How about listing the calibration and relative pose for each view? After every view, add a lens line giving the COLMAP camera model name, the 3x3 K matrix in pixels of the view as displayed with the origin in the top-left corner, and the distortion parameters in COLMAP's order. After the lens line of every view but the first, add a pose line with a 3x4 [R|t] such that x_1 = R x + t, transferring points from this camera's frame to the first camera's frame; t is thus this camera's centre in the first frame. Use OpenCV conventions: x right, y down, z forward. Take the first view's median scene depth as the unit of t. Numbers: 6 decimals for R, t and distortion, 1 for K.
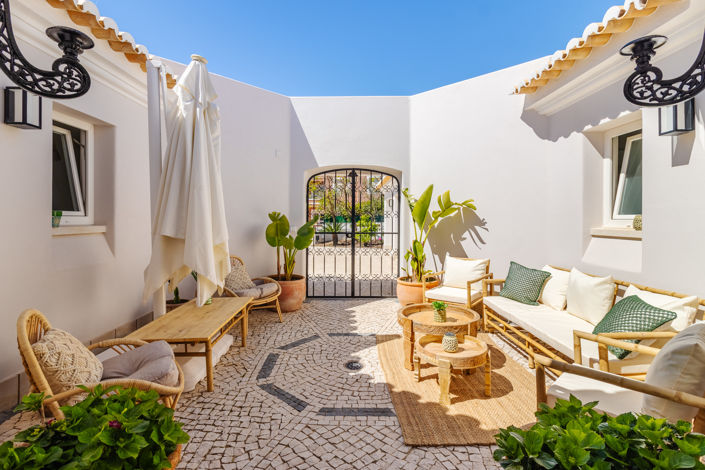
lens RADIAL K [[328.1, 0, 350.5], [0, 328.1, 216.8], [0, 0, 1]] dist [-0.015446, 0.000090]
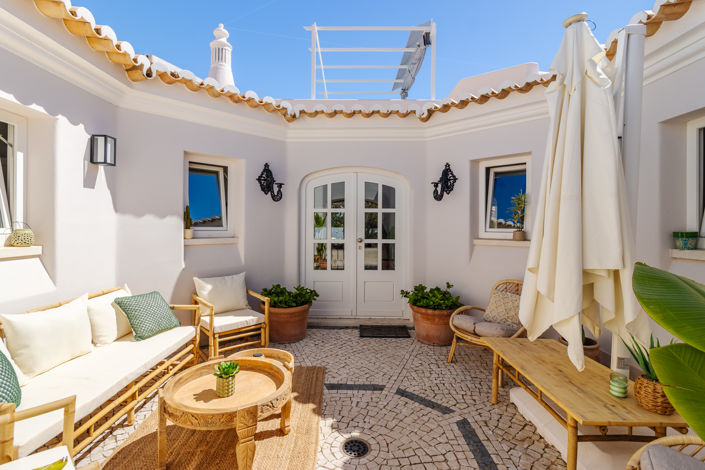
lens RADIAL K [[360.4, 0, 351.5], [0, 360.4, 233.5], [0, 0, 1]] dist [-0.000058, -0.000004]
pose [[-0.999874, -0.010520, 0.011927, 0.017464], [-0.010391, 0.999888, 0.010764, -0.013168], [-0.012039, 0.010639, -0.999871, 2.187371]]
